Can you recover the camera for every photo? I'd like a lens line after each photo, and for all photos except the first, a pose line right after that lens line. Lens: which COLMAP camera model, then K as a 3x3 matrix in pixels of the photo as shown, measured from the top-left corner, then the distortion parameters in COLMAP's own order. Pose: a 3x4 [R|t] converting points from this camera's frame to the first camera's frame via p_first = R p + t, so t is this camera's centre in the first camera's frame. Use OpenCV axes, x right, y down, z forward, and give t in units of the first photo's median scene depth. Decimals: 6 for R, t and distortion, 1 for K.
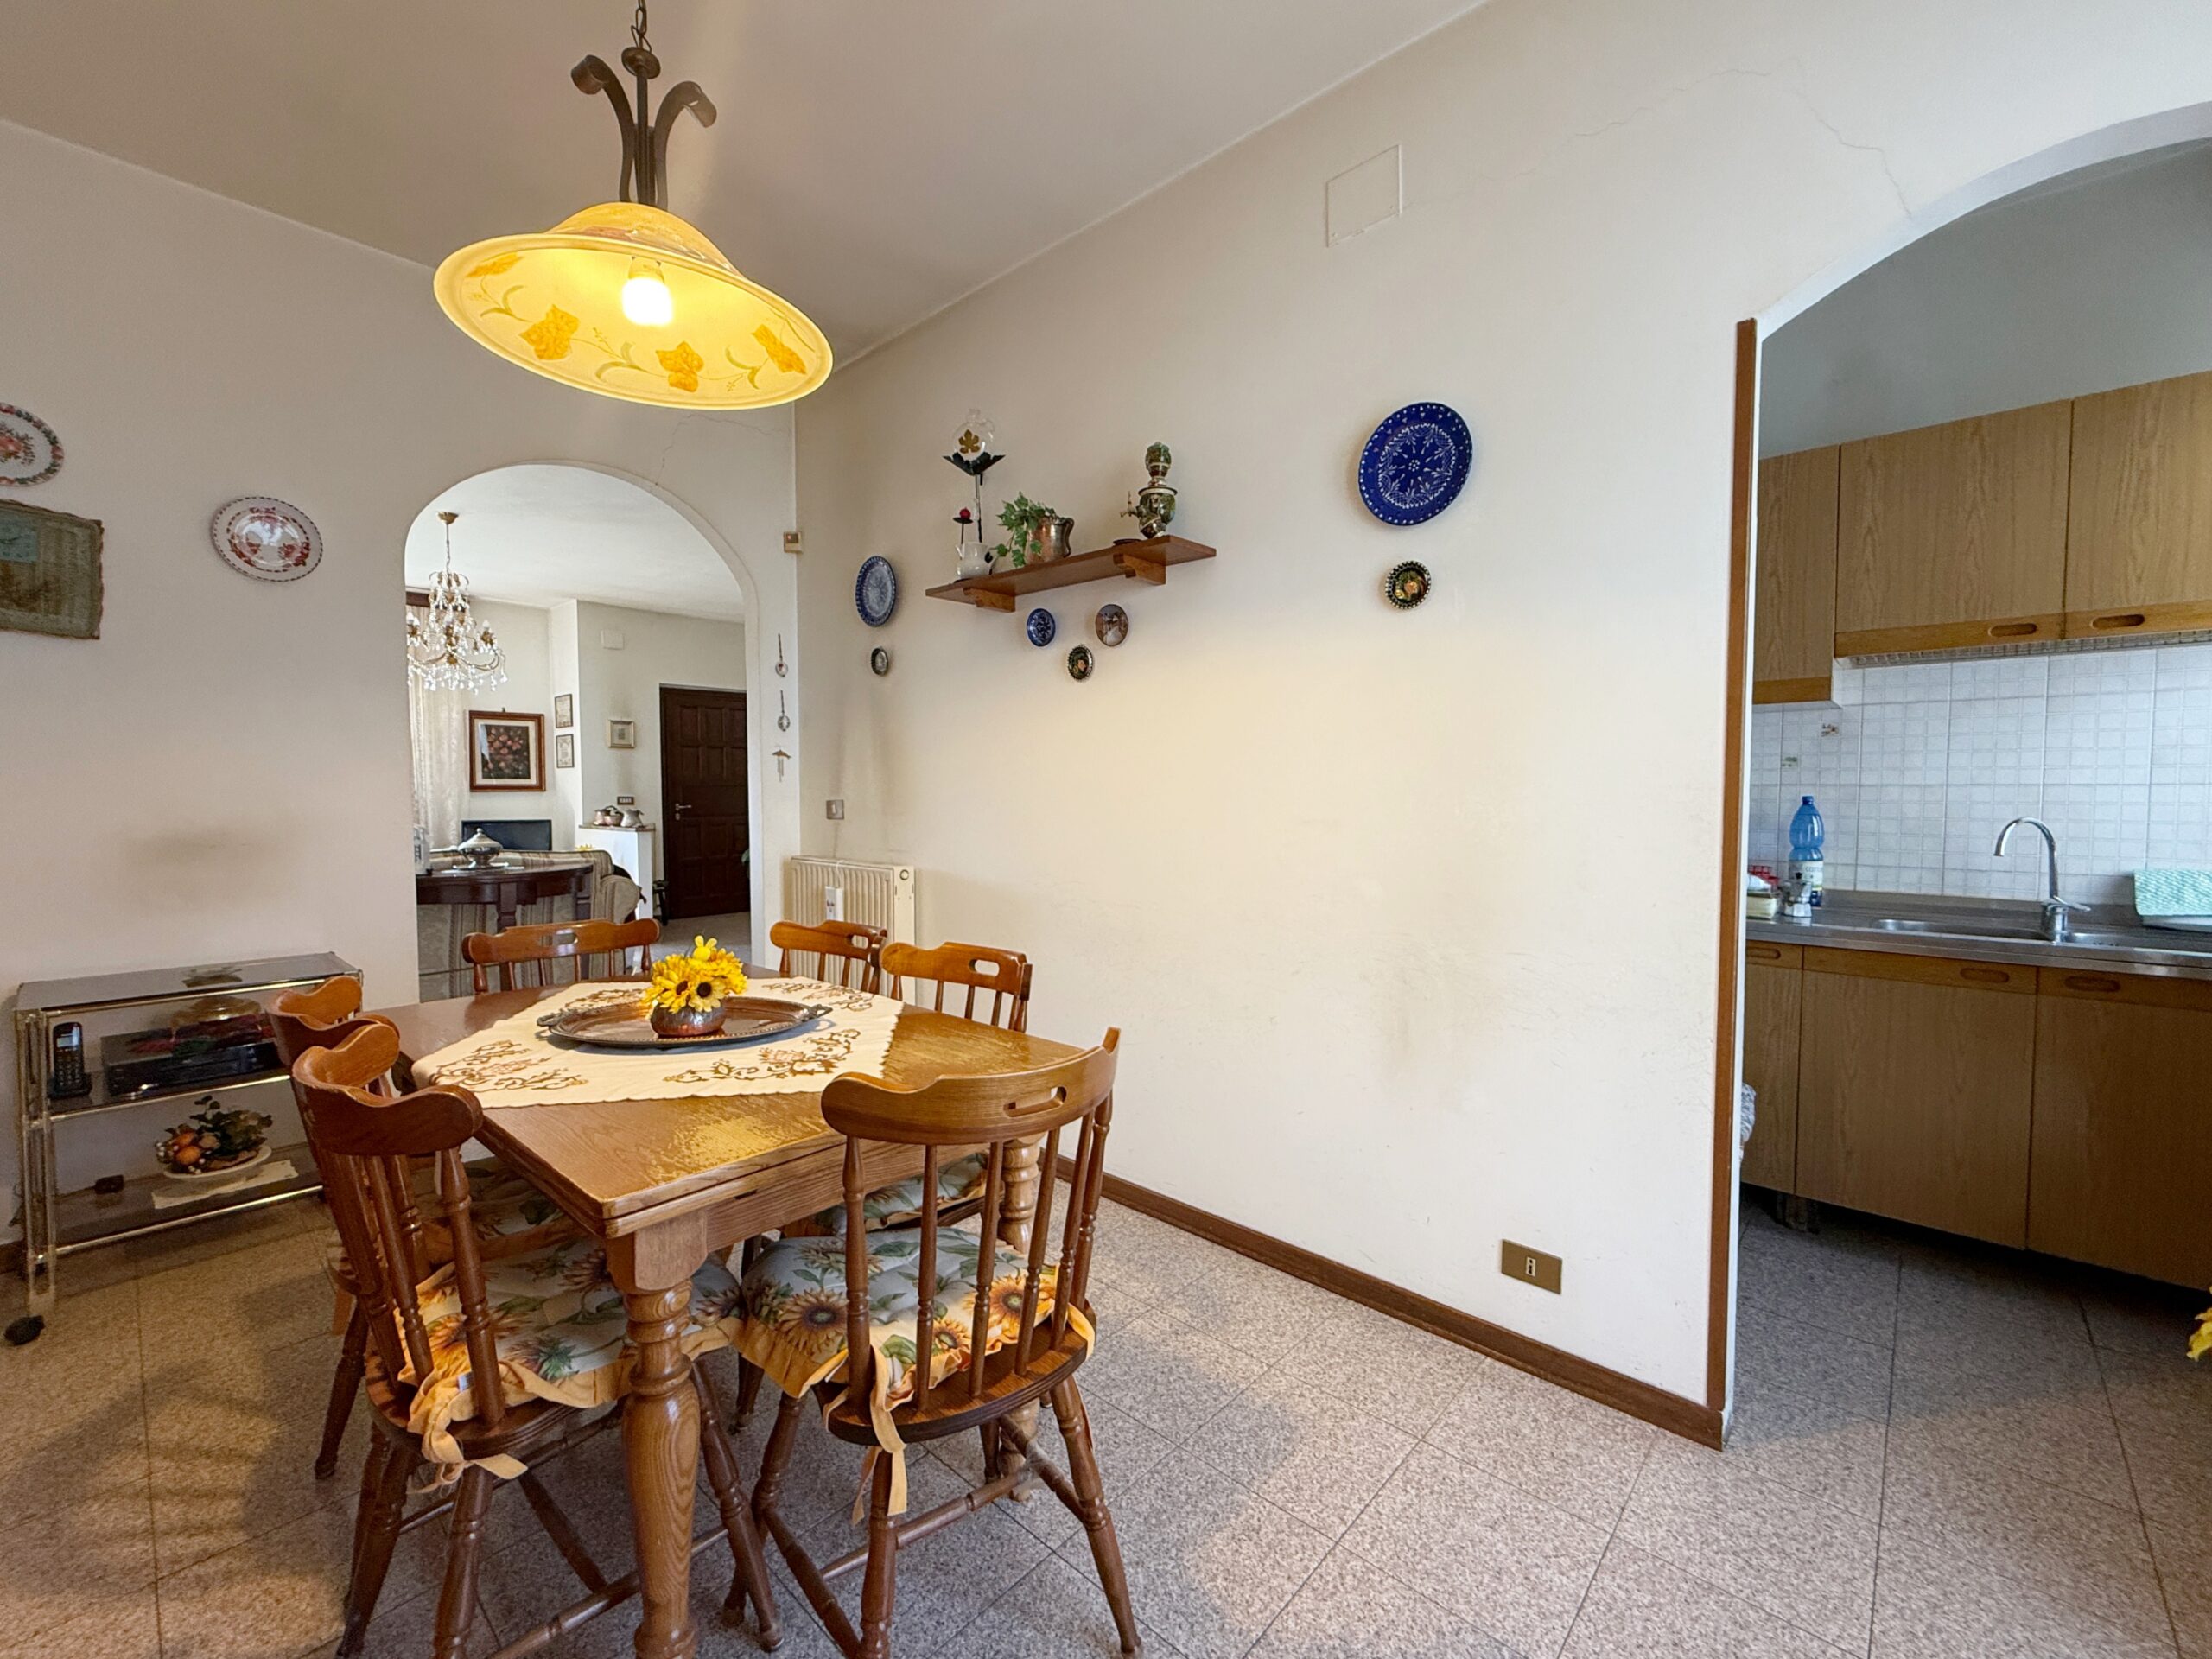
lens RADIAL K [[910.1, 0, 1106.0], [0, 910.1, 829.5], [0, 0, 1]] dist [-0.000528, -0.000424]
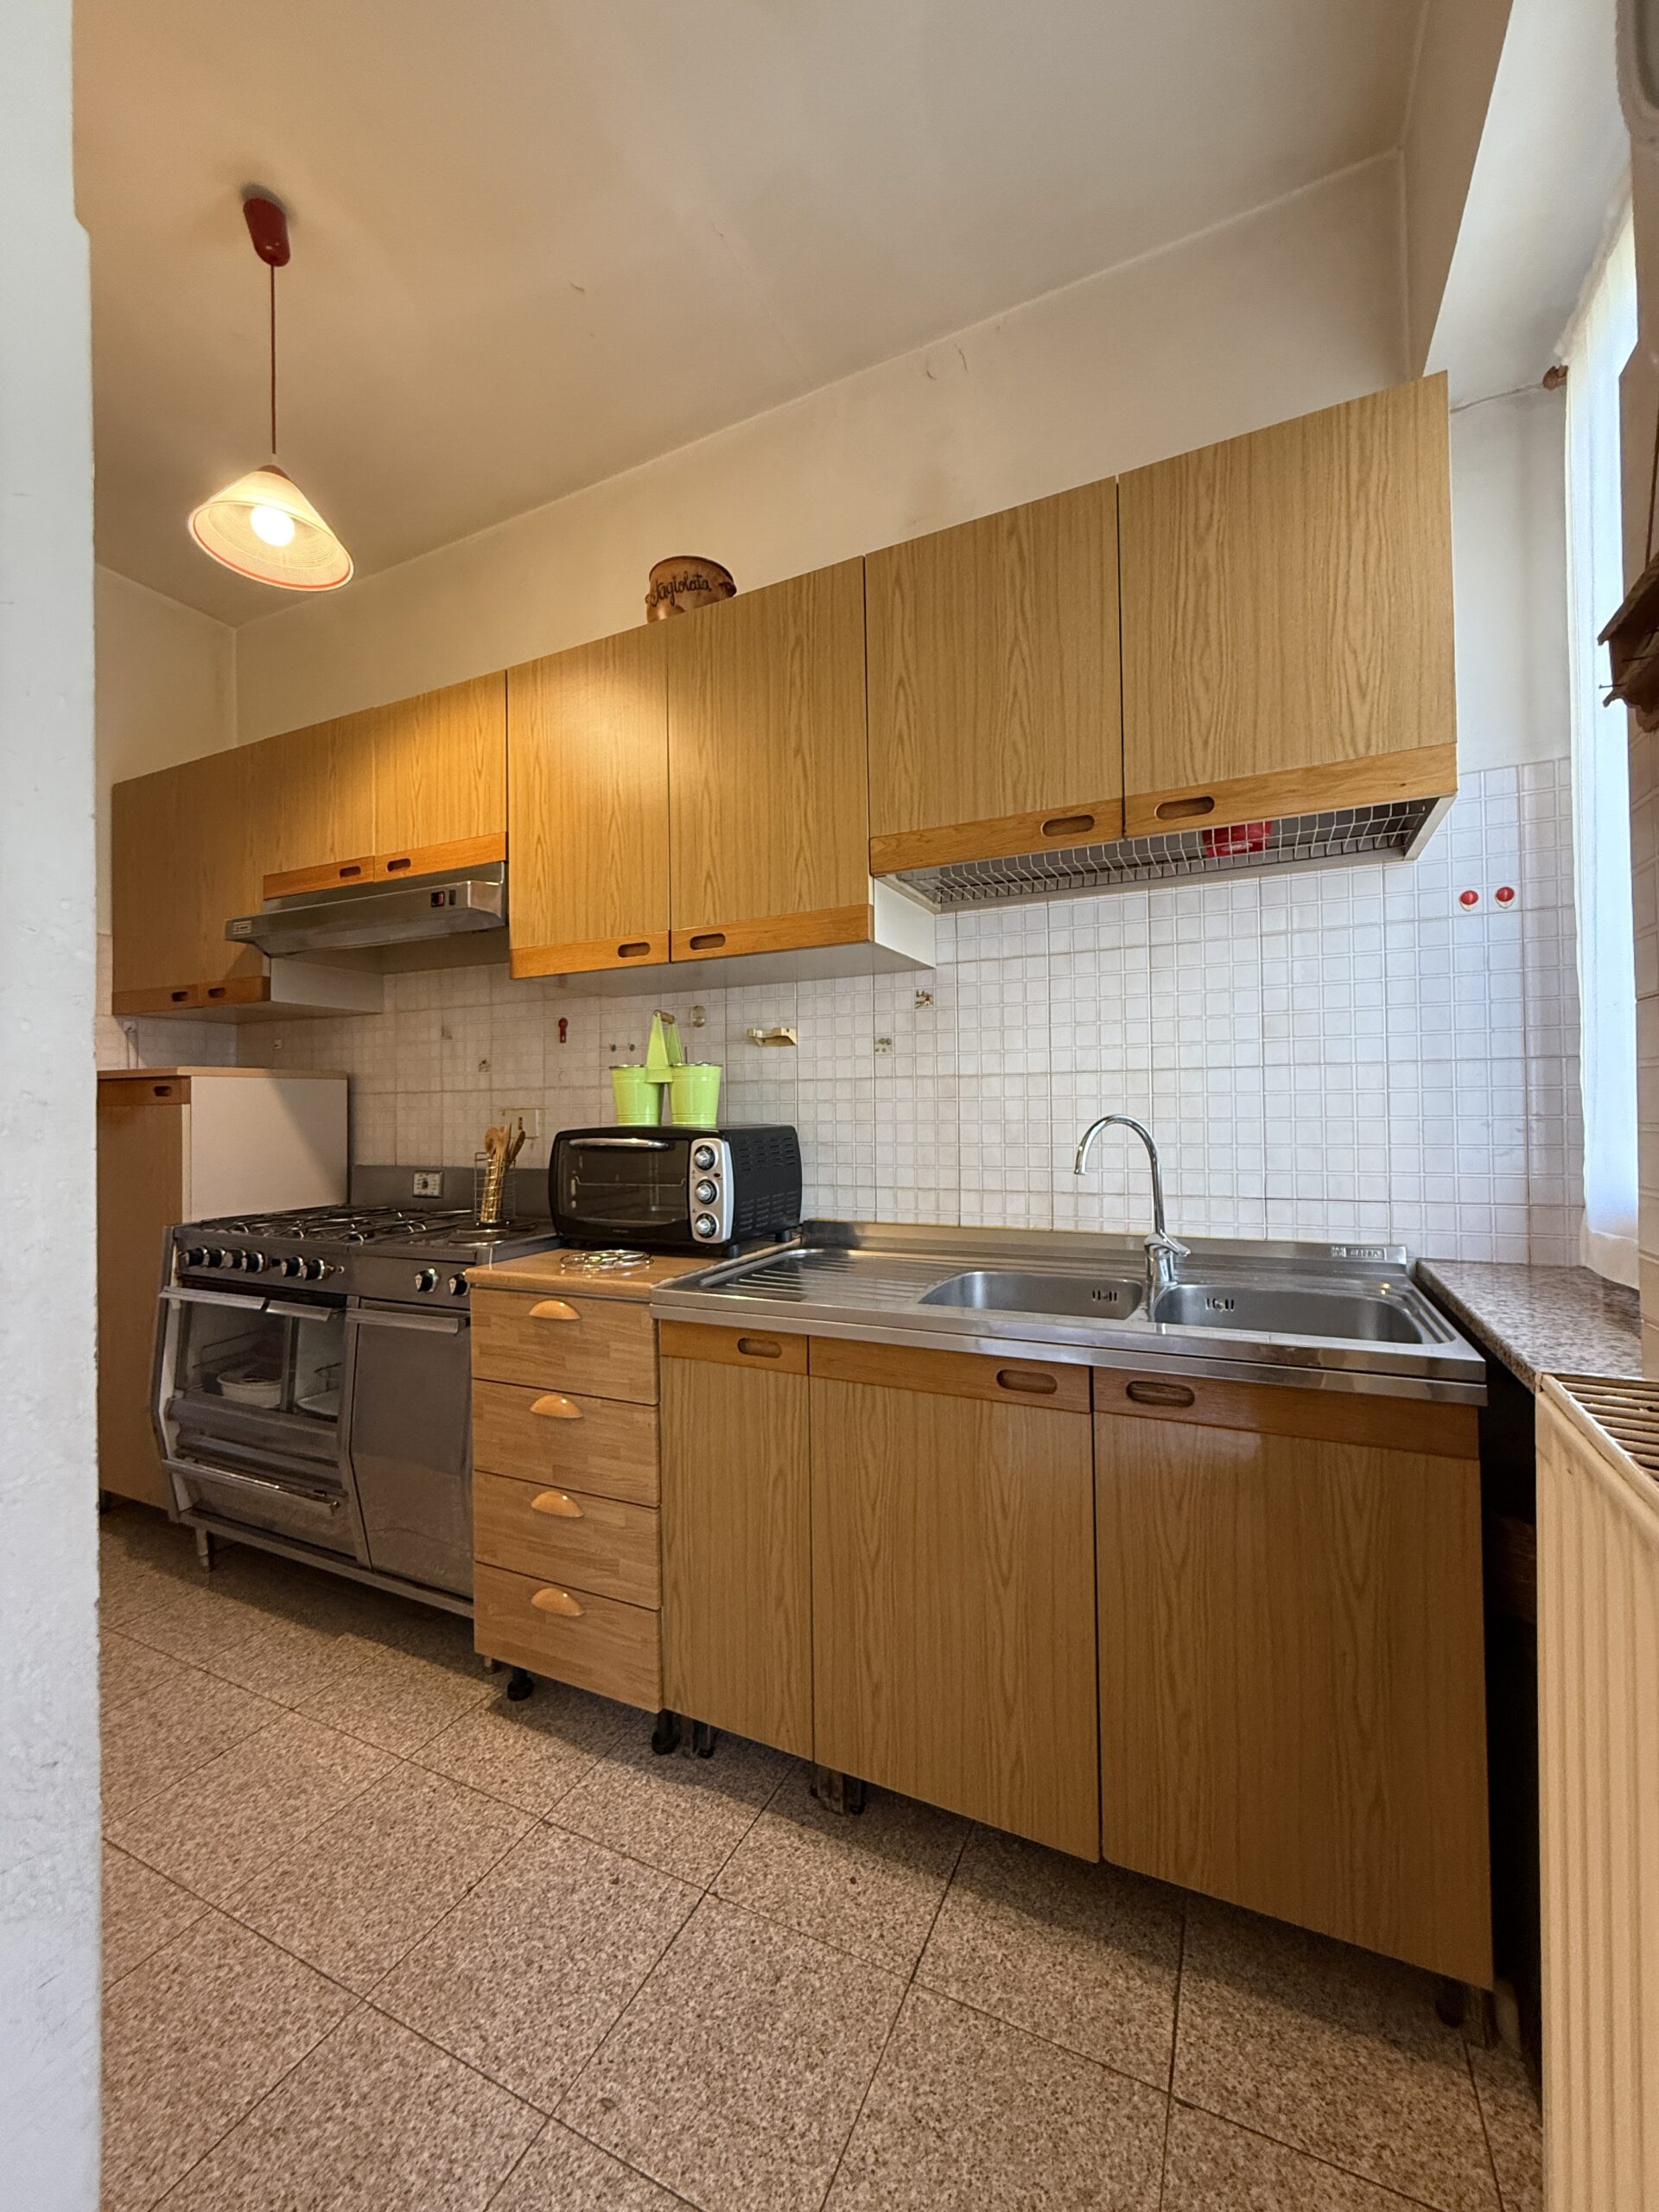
lens RADIAL K [[879.4, 0, 829.5], [0, 879.4, 1106.0], [0, 0, 1]] dist [-0.001221, 0.000174]
pose [[0.956577, -0.012508, 0.291210, 0.581363], [0.028308, 0.998343, -0.050107, 0.006233], [-0.290100, 0.056175, 0.955346, 0.412609]]
